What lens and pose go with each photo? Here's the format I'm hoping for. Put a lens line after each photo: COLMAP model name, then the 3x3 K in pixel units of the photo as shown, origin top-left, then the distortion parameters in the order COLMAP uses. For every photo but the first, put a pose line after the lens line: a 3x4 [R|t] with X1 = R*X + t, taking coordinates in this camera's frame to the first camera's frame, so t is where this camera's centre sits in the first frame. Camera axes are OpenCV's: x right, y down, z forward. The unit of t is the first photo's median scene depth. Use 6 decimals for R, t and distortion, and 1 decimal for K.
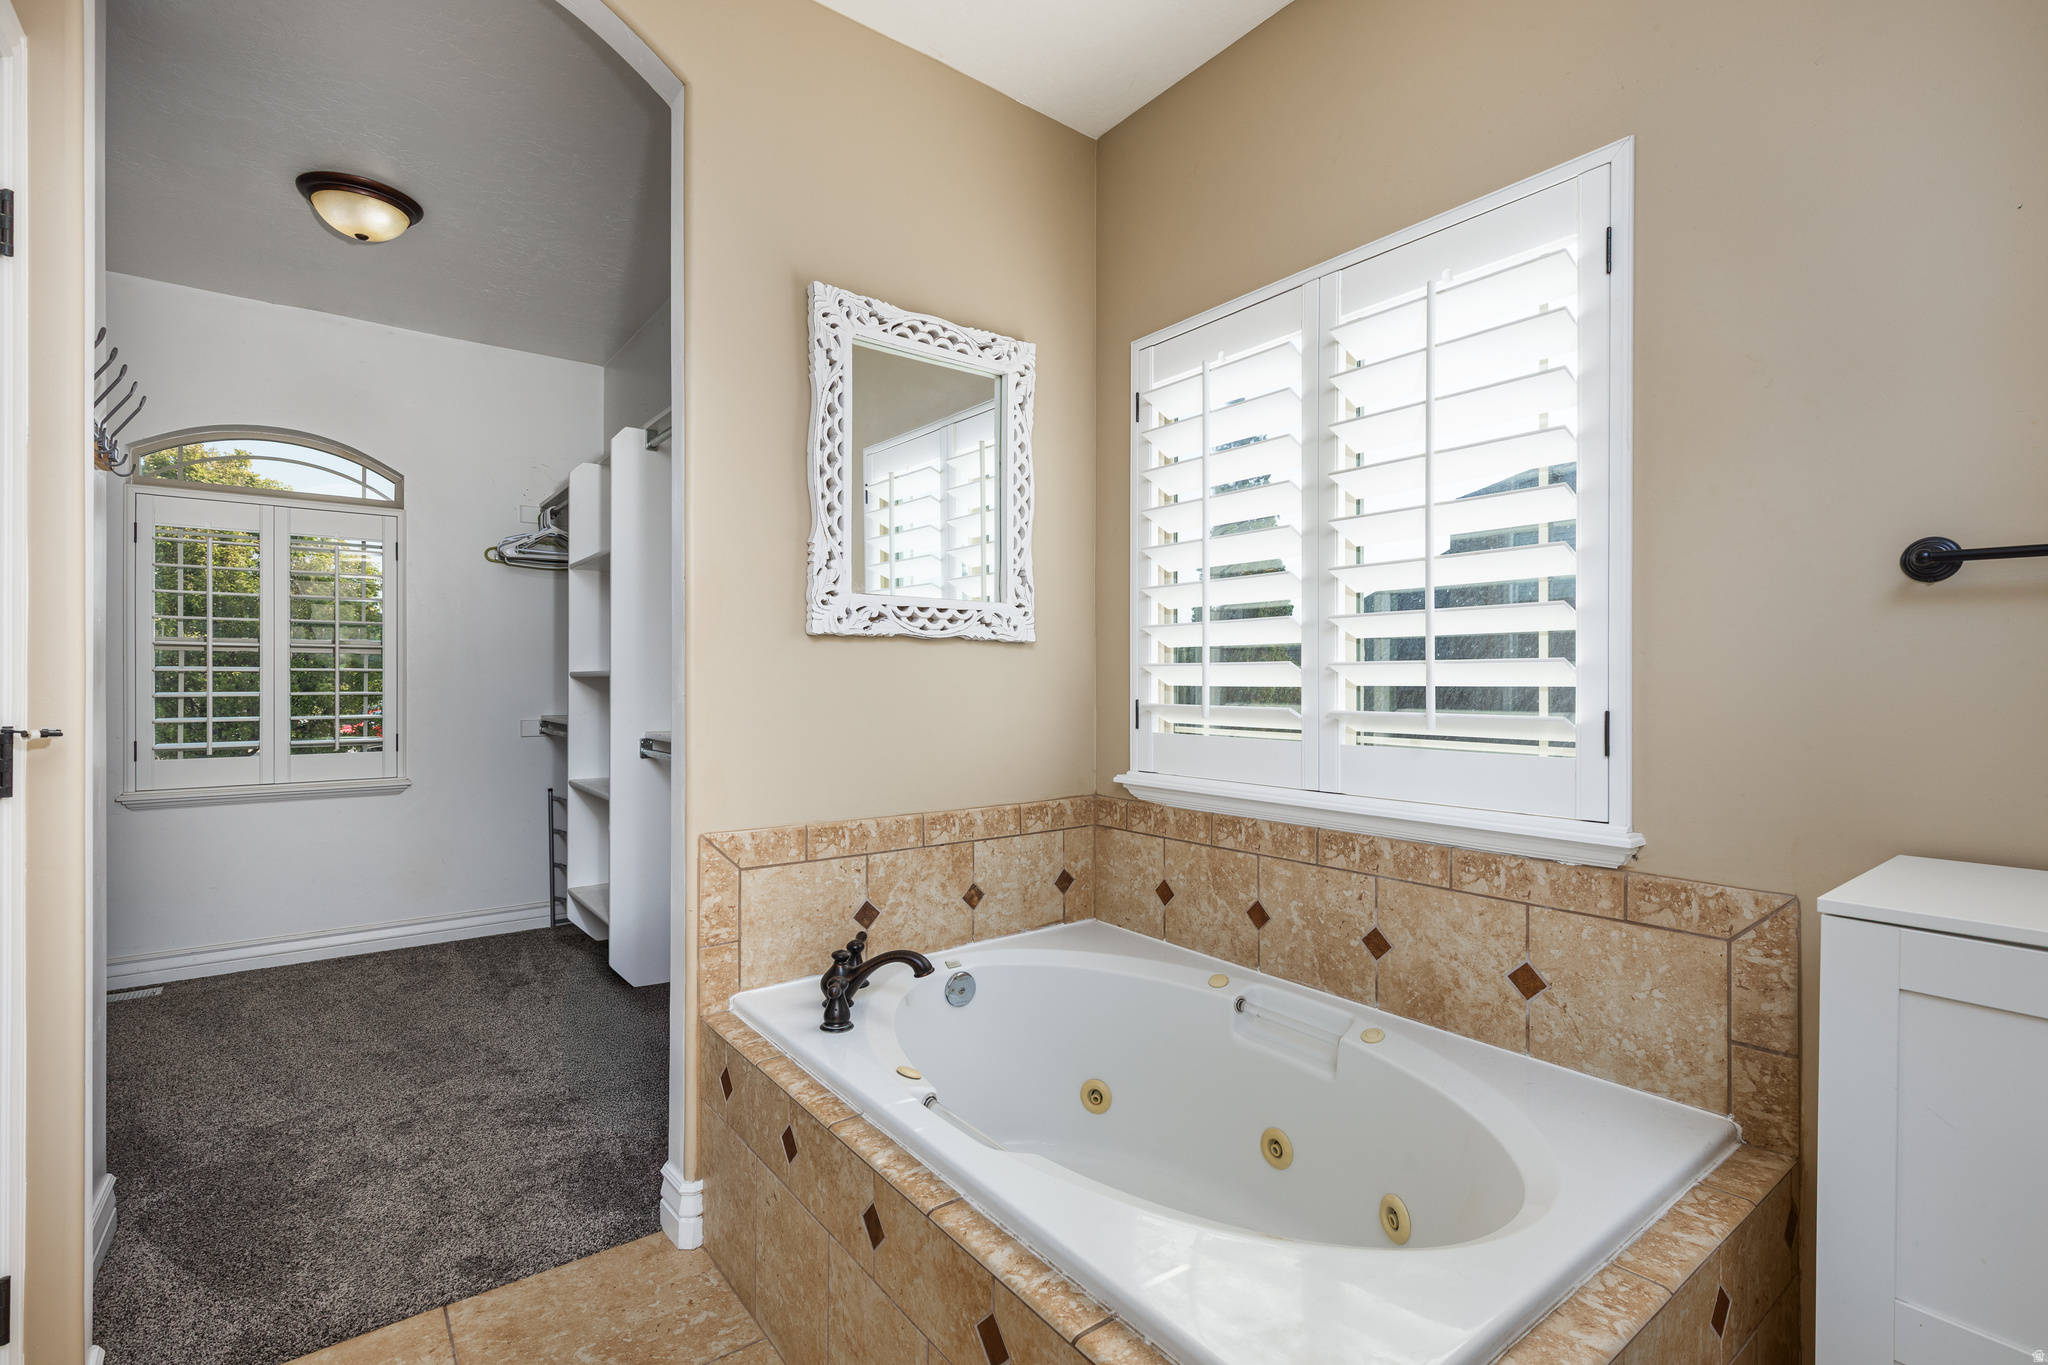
lens RADIAL K [[946.4, 0, 1053.8], [0, 946.4, 681.8], [0, 0, 1]] dist [-0.000445, -0.000290]
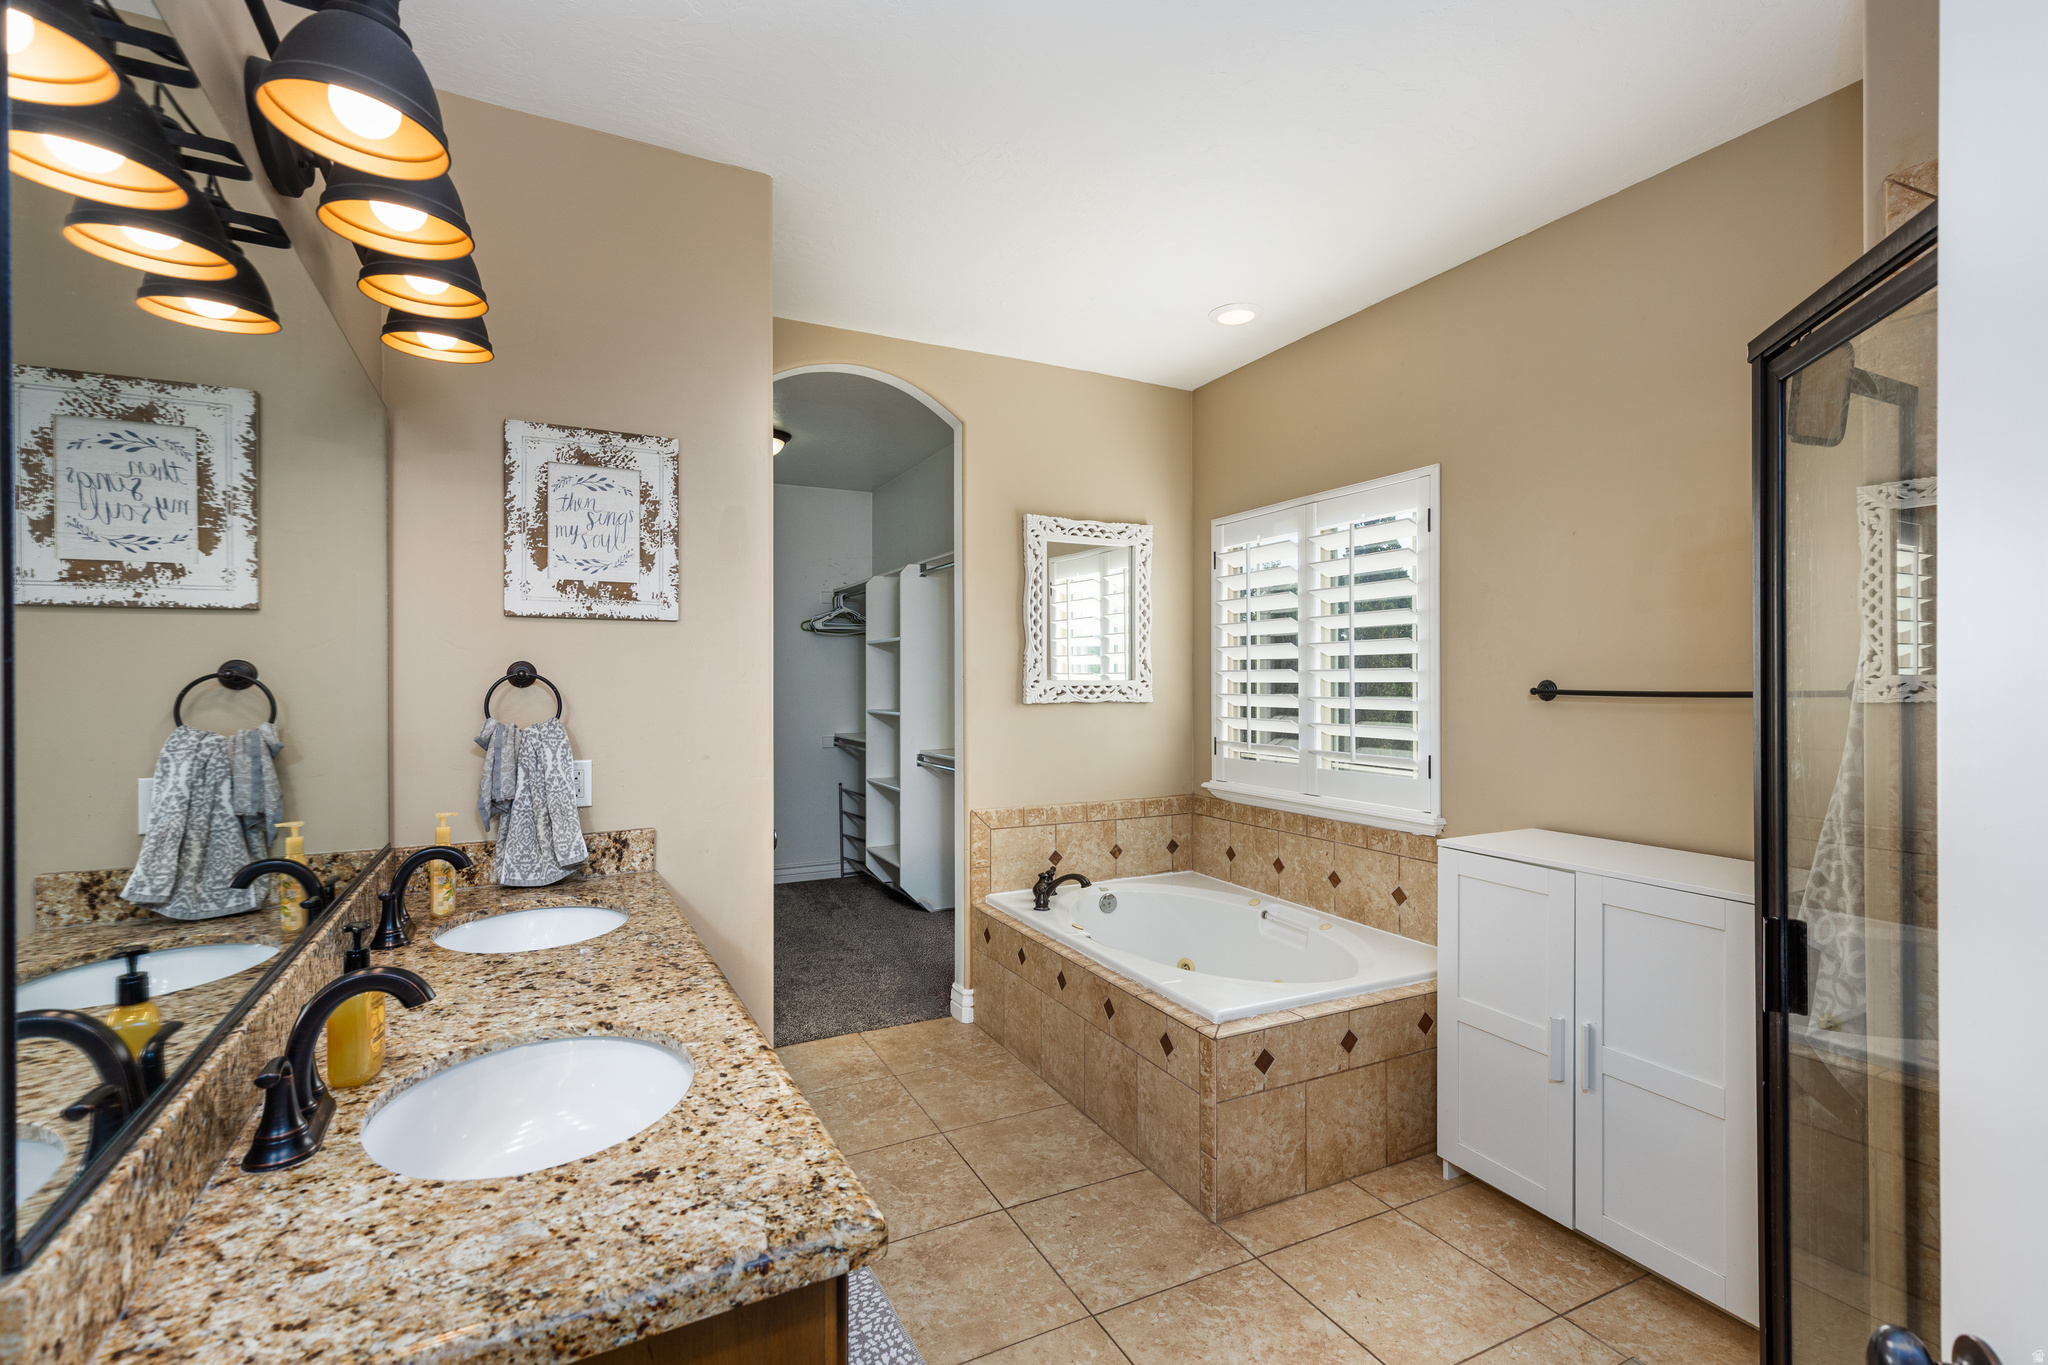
lens RADIAL K [[946.4, 0, 1029.4], [0, 946.4, 680.4], [0, 0, 1]] dist [-0.000445, -0.000290]
pose [[0.977469, -0.004380, -0.211033, 0.135459], [0.003659, 0.999986, -0.003807, -0.085654], [0.211047, 0.002949, 0.977471, -0.775258]]
